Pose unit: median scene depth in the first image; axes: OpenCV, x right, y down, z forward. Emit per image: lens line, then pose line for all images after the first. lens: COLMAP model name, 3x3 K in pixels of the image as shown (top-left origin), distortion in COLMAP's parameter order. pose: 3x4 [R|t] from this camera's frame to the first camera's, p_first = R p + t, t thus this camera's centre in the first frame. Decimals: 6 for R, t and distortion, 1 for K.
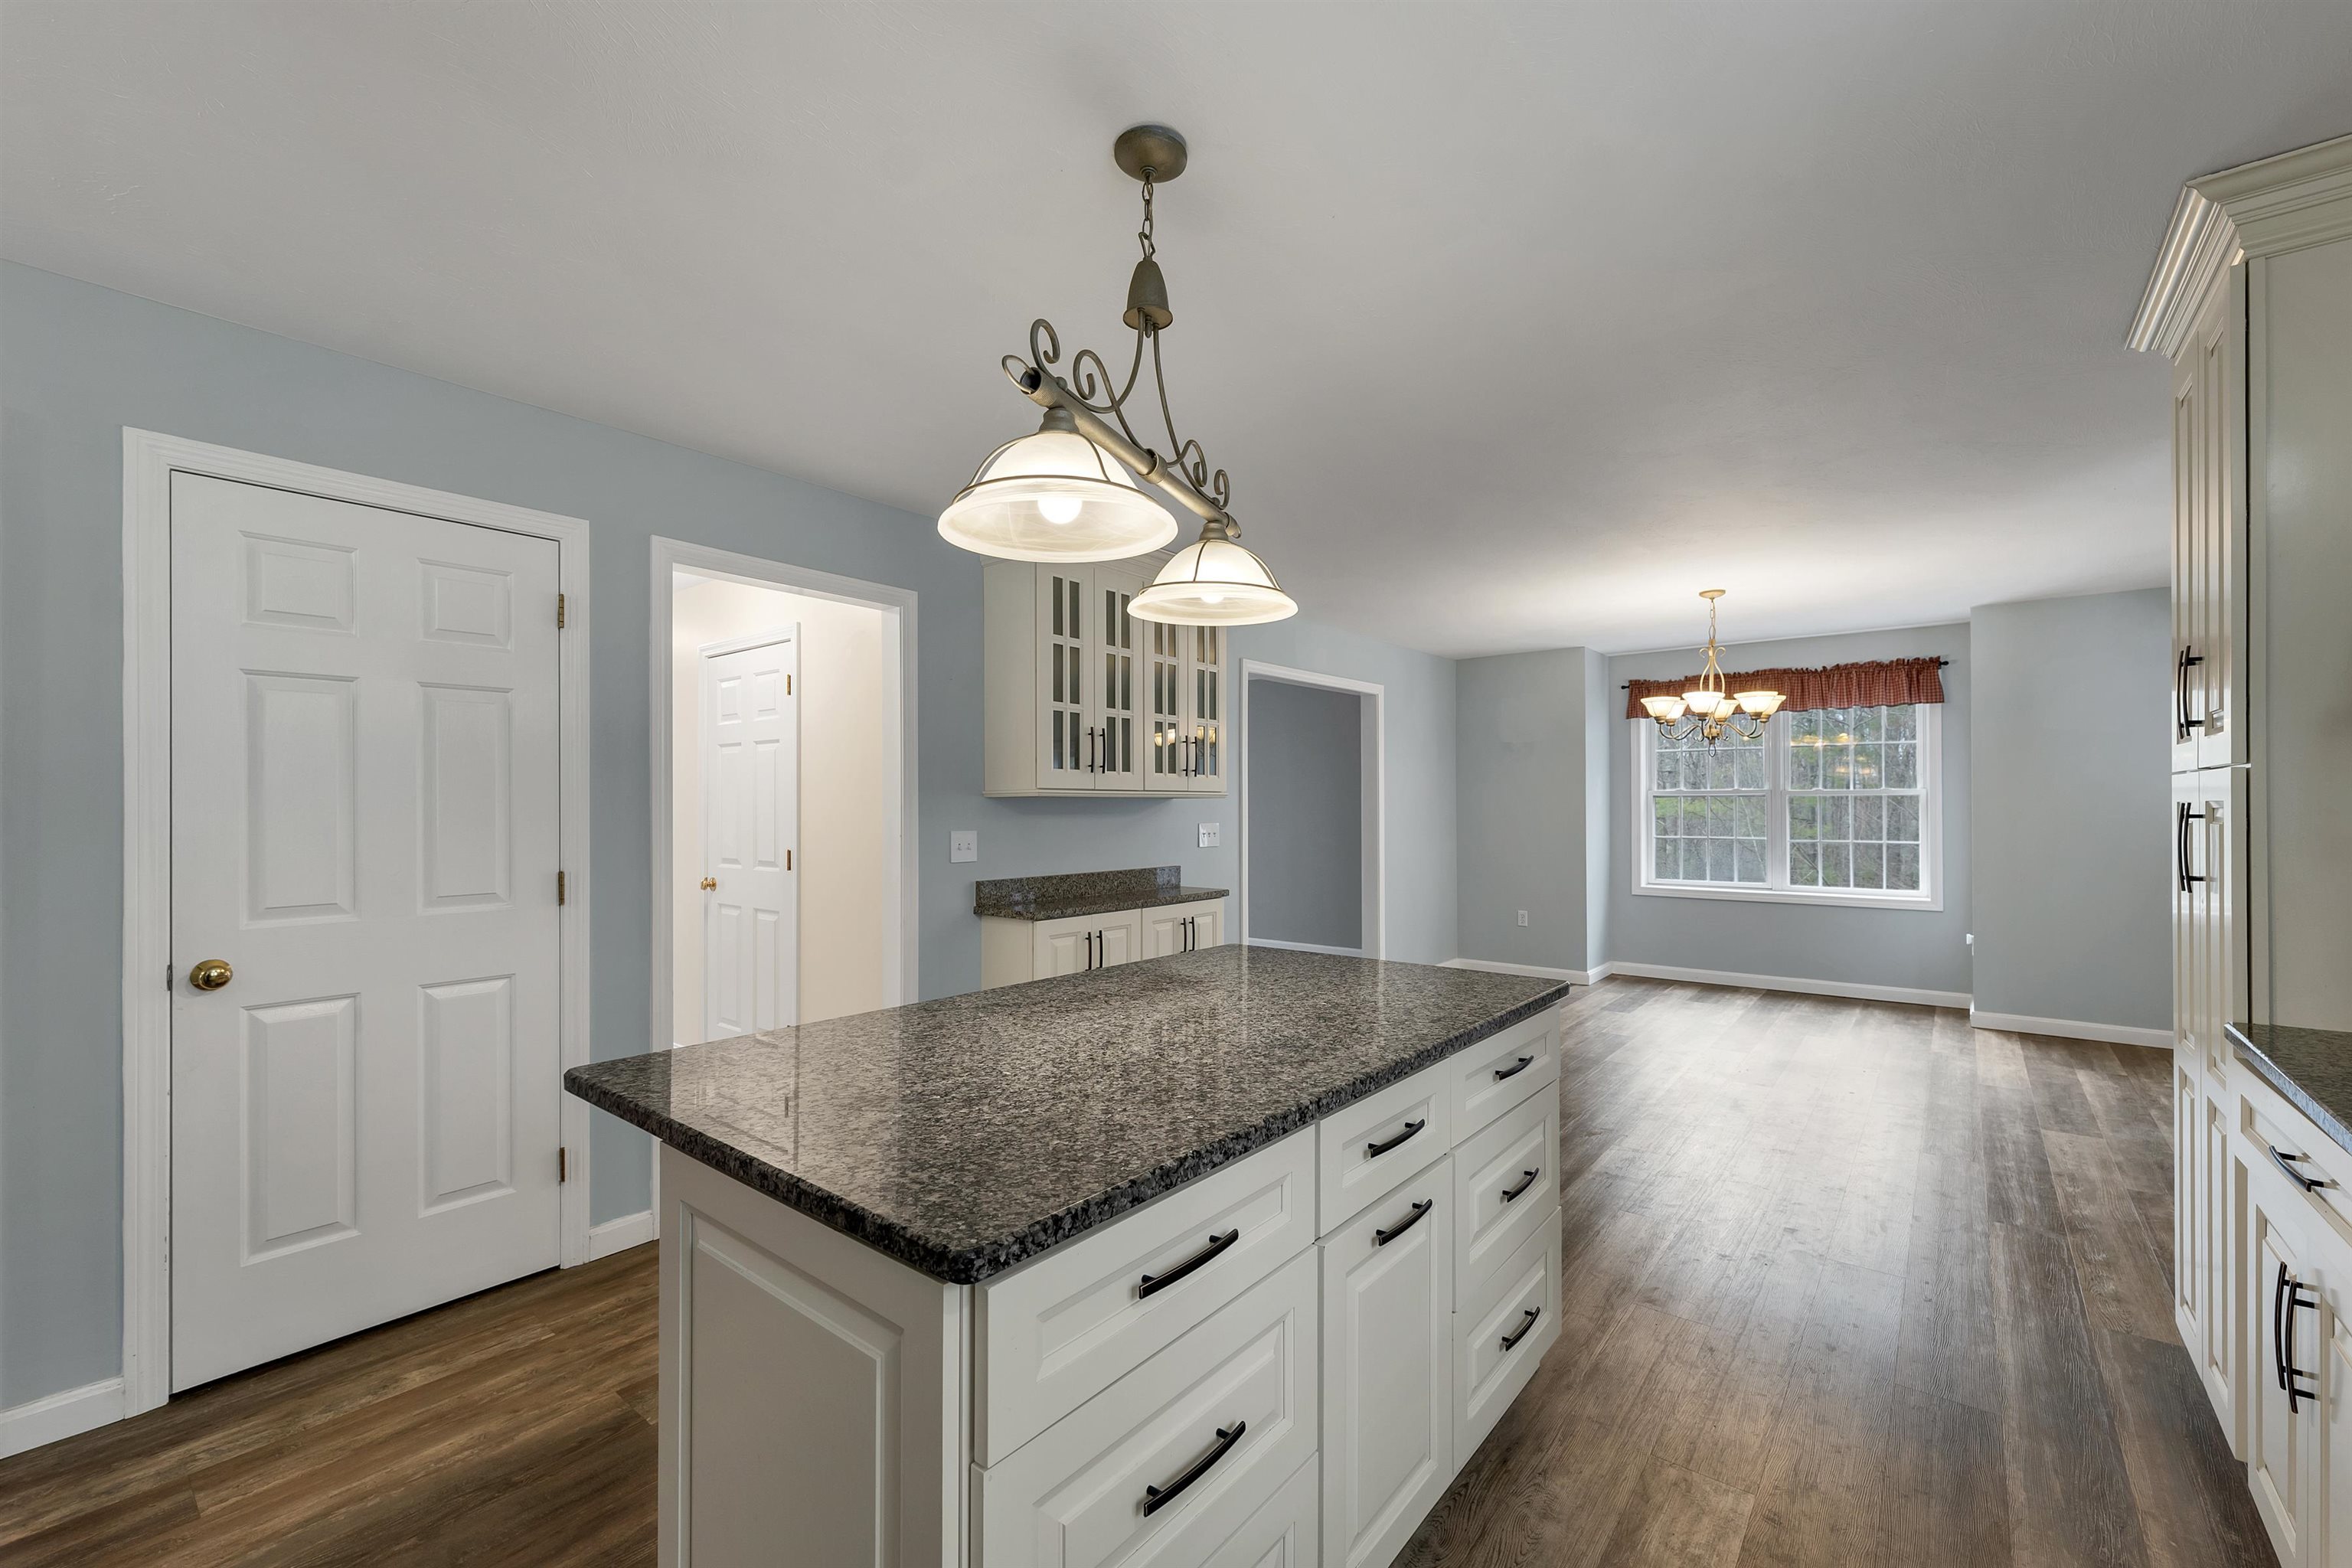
lens RADIAL K [[962.1, 0, 1186.7], [0, 962.1, 804.7], [0, 0, 1]] dist [0.009719, 0.000007]
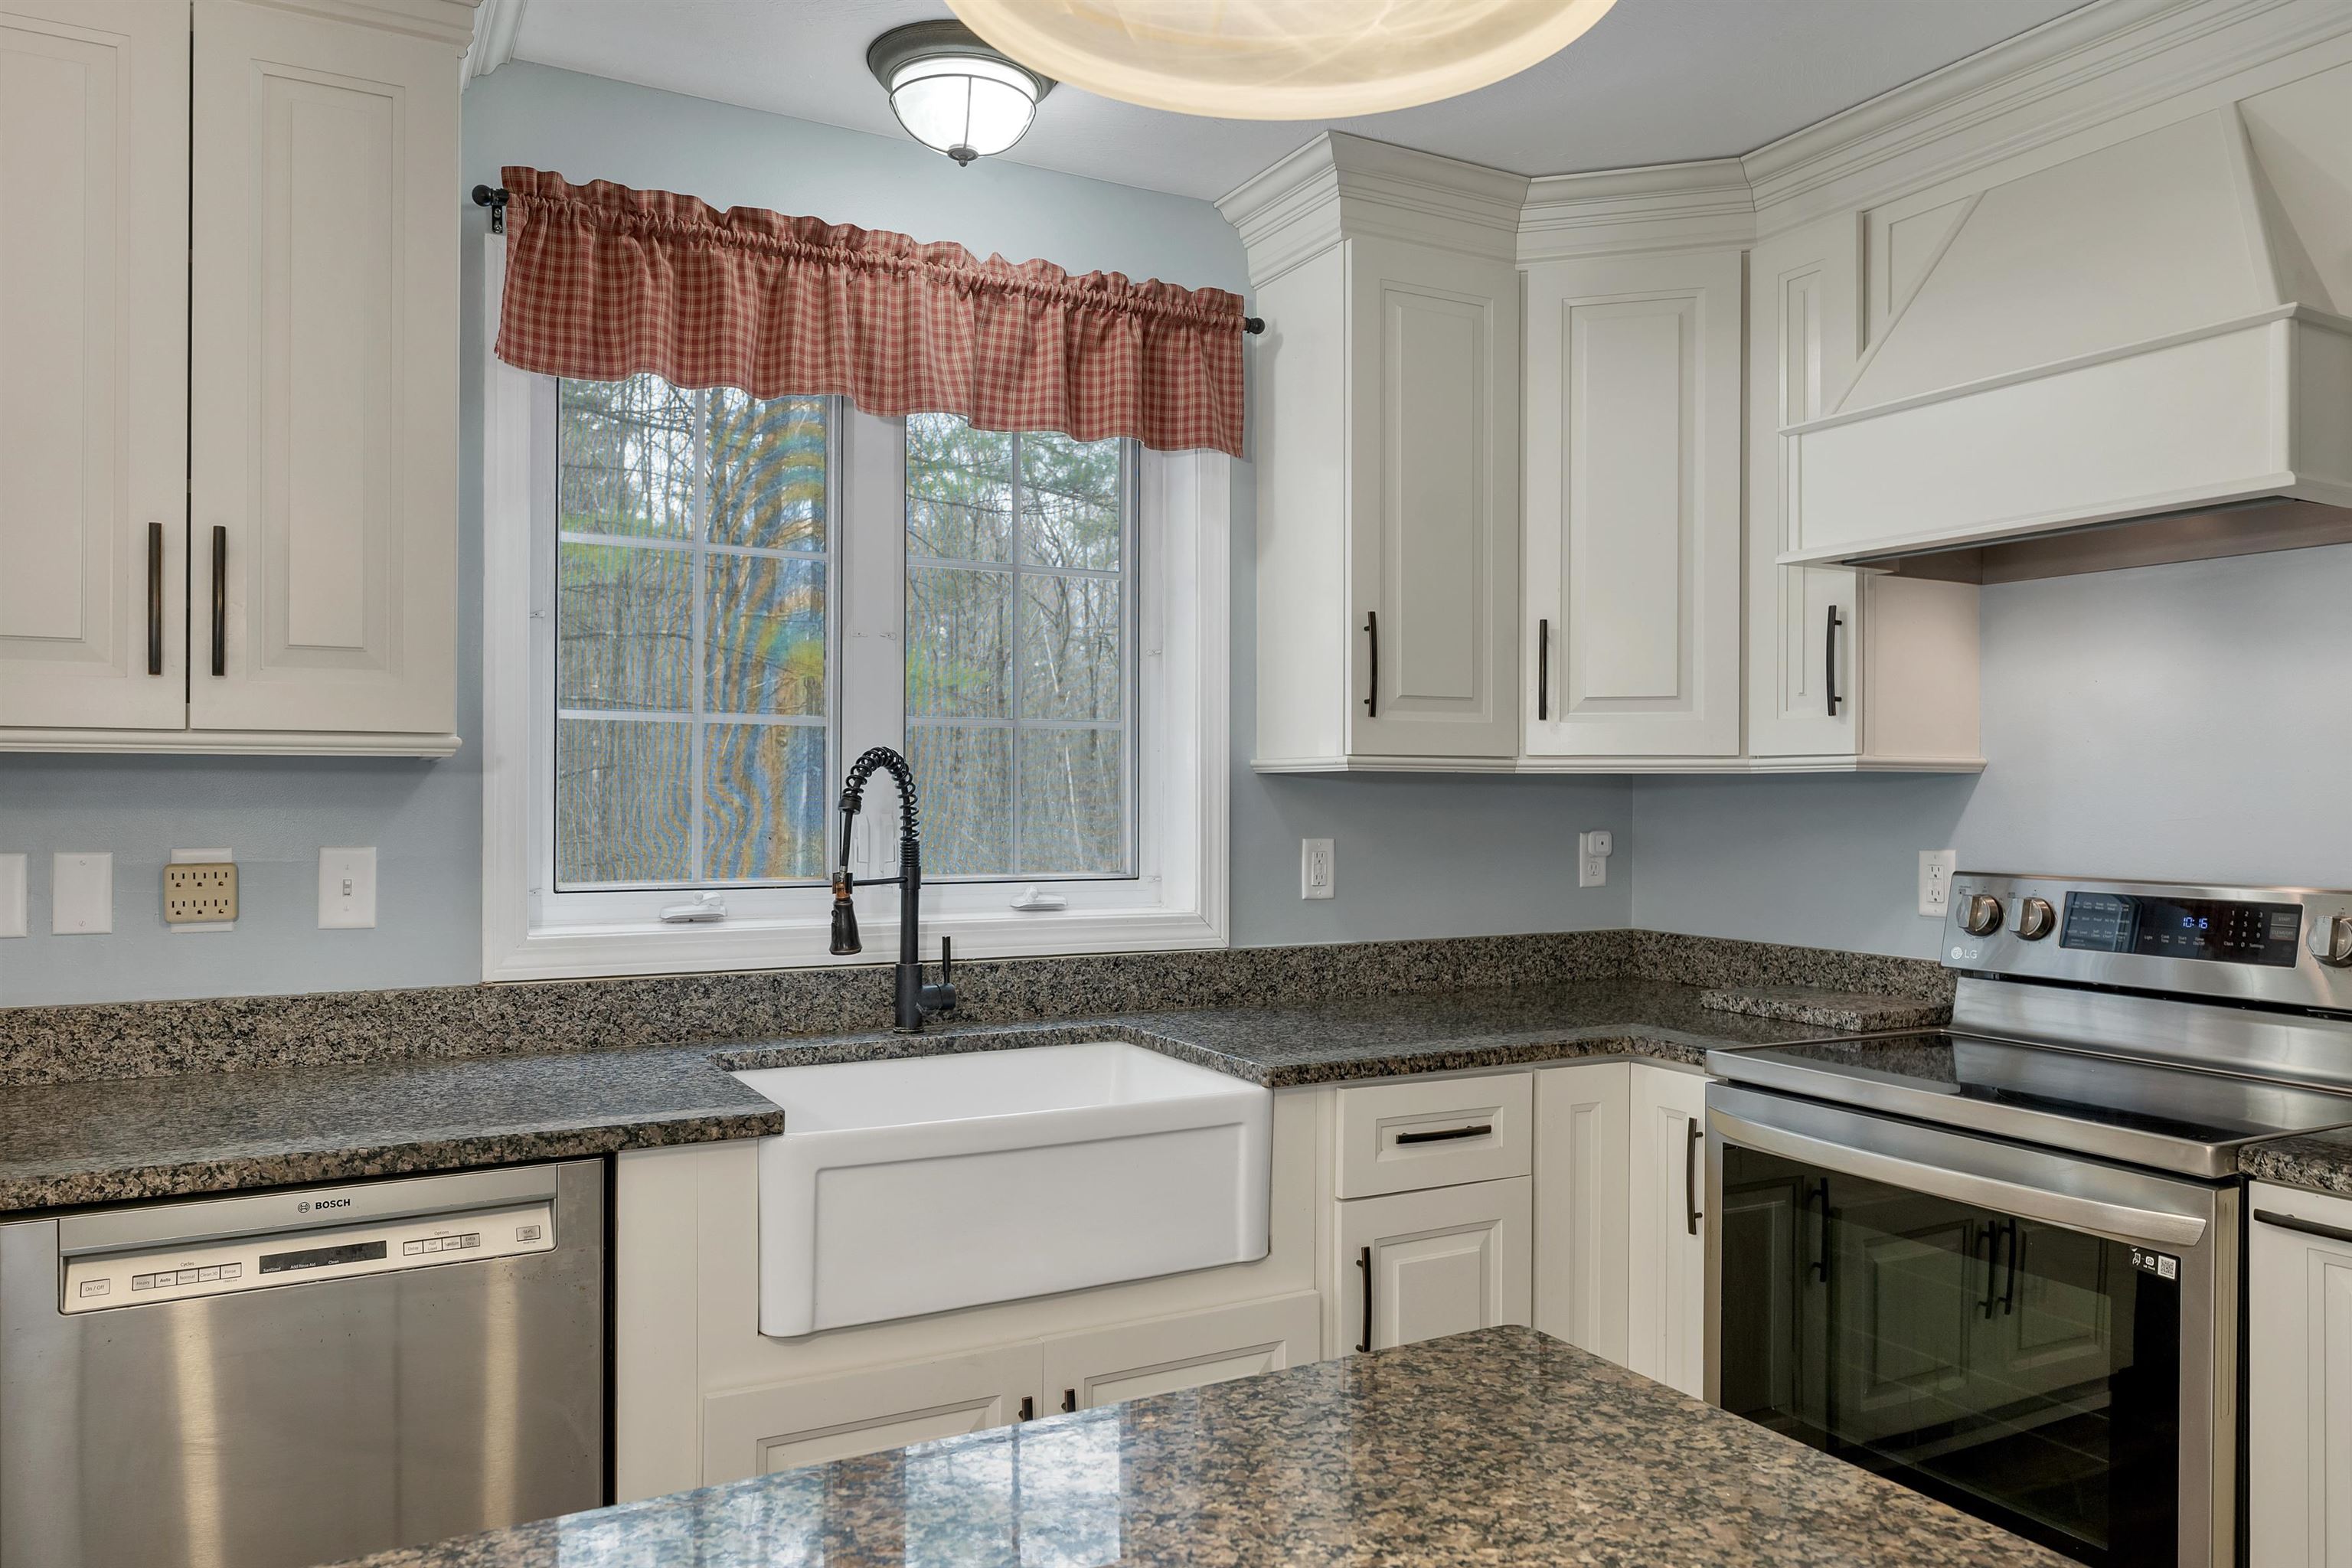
lens RADIAL K [[1611.6, 0, 1176.0], [0, 1611.6, 784.0], [0, 0, 1]] dist [-0.000872, 0.001459]
pose [[-0.922274, 0.000506, 0.386536, -0.090348], [-0.001892, 0.999981, -0.005823, 0.001051], [-0.386532, -0.006102, -0.922256, 0.436883]]
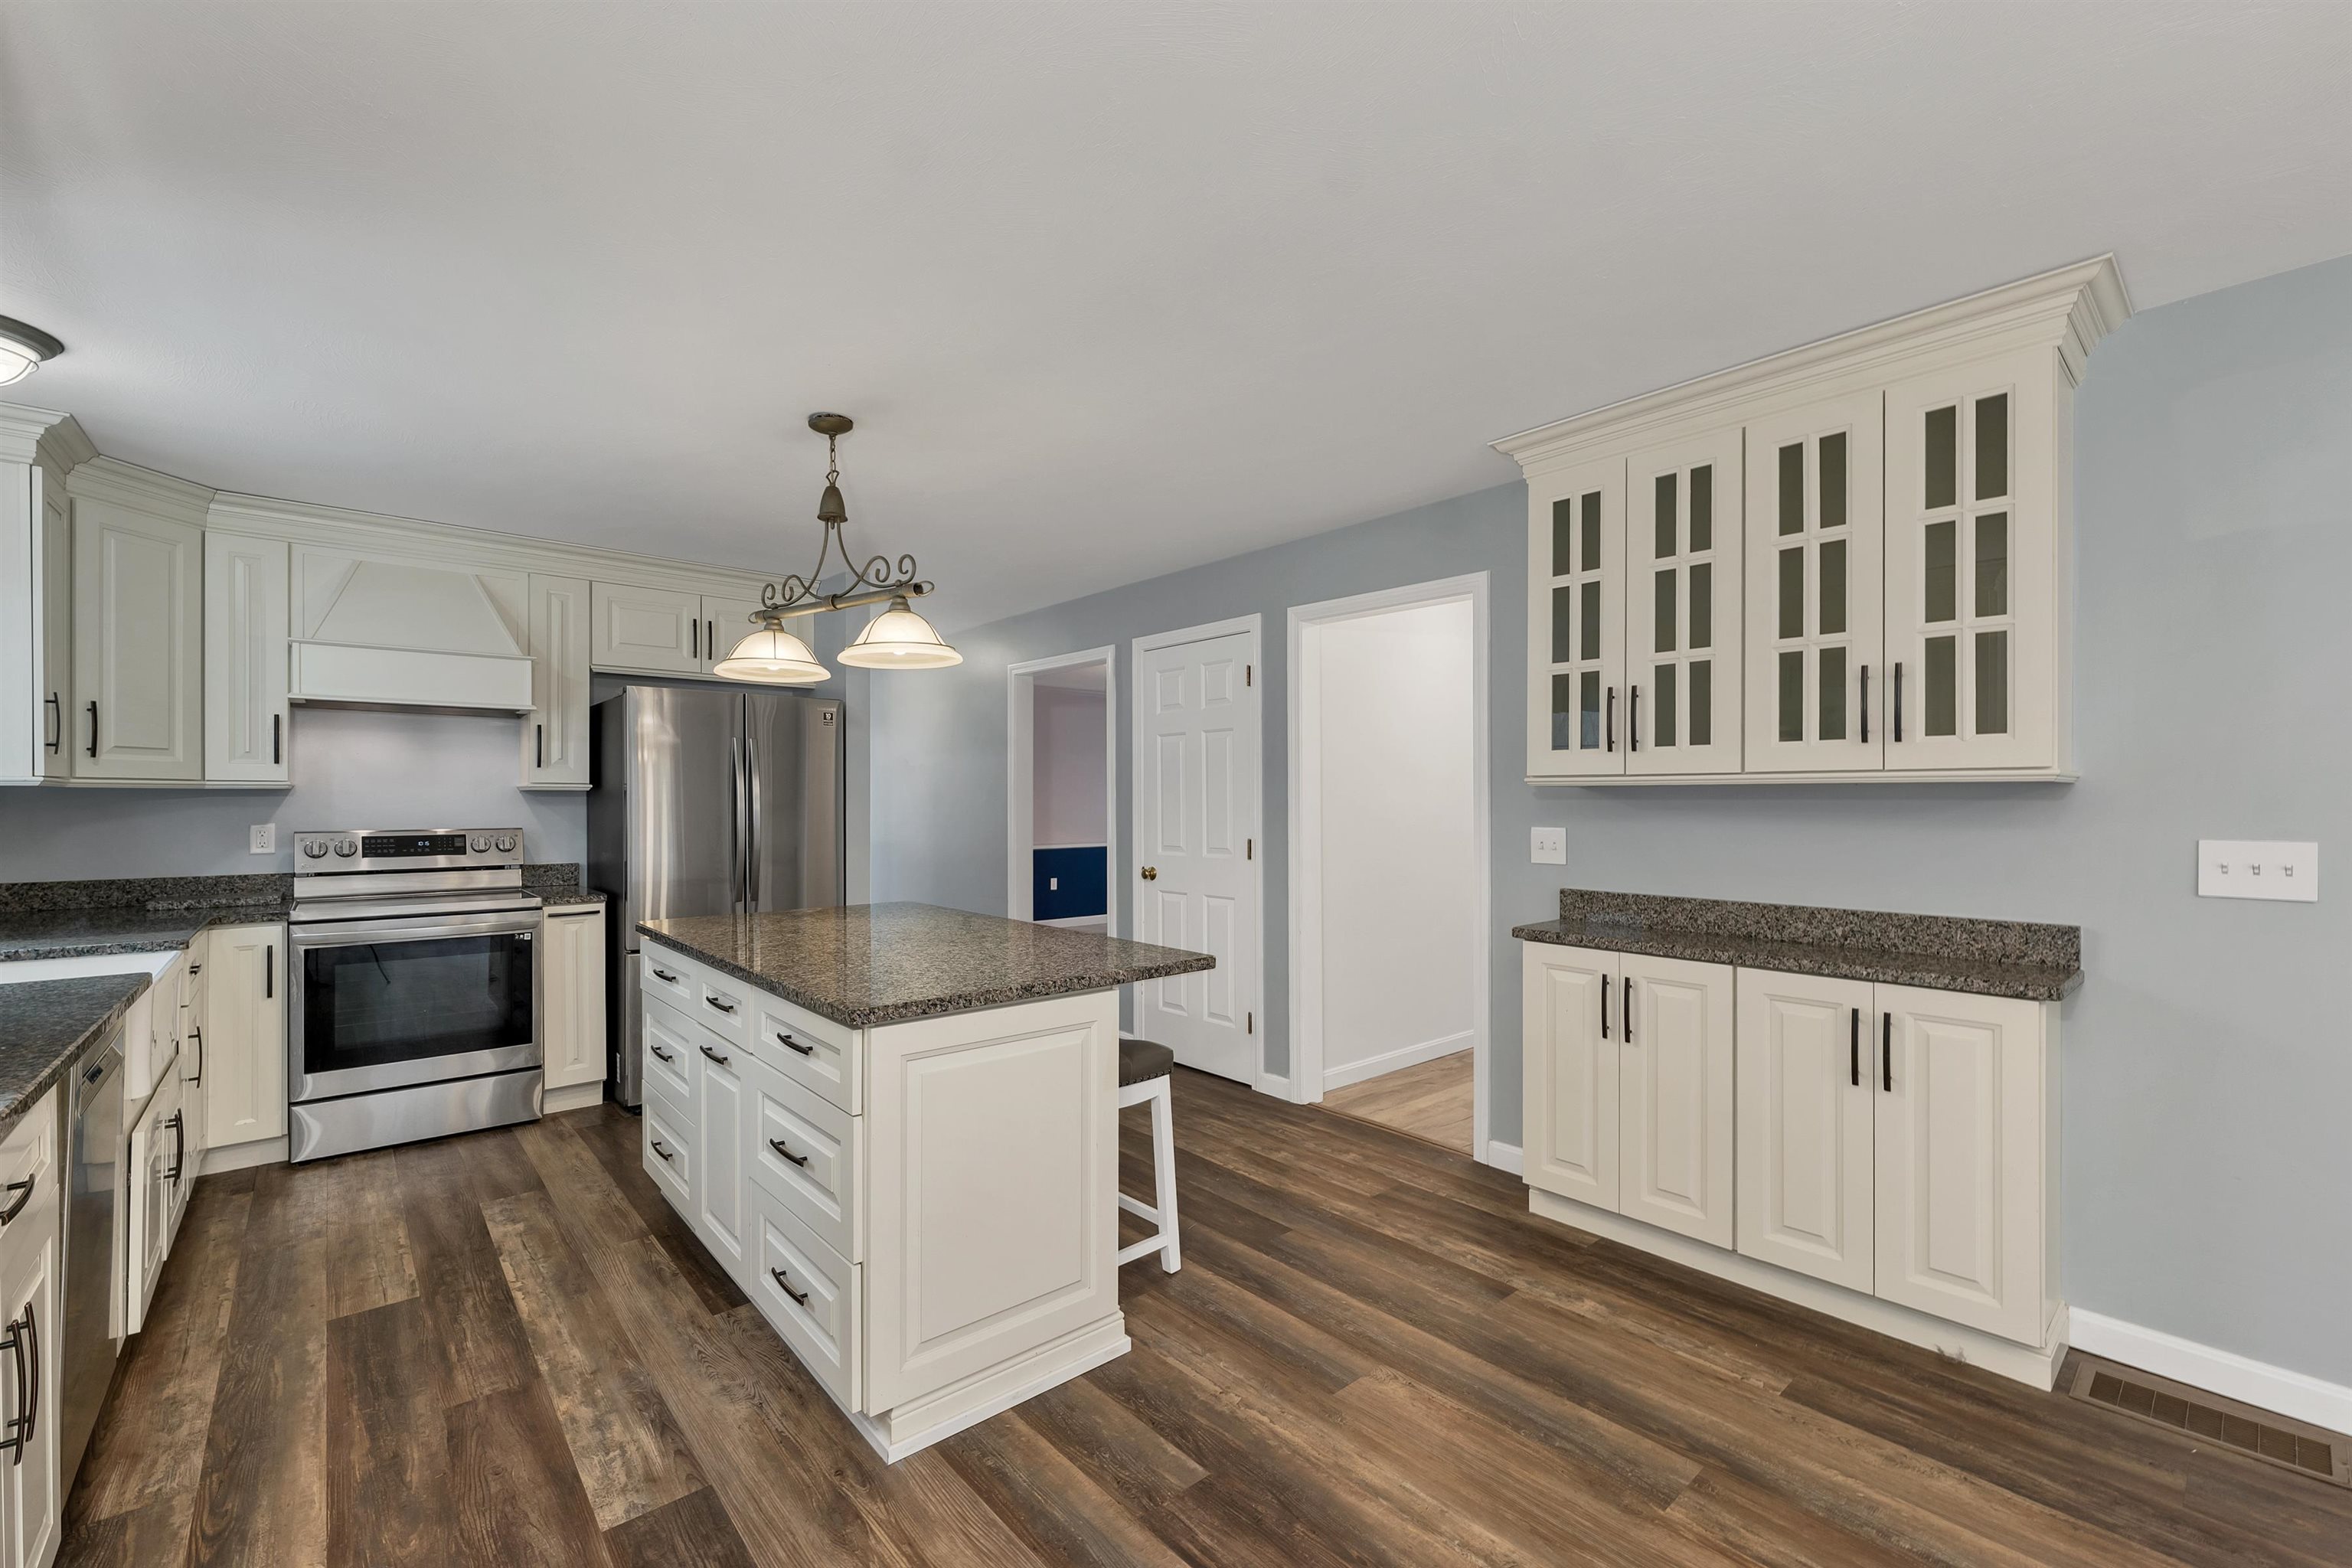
lens RADIAL K [[982.0, 0, 1178.8], [0, 982.0, 803.1], [0, 0, 1]] dist [0.001189, -0.000101]
pose [[-0.180935, 0.006242, -0.983475, 0.544480], [0.000245, 0.999980, 0.006301, -0.000023], [0.983495, 0.000899, -0.180933, 0.661068]]
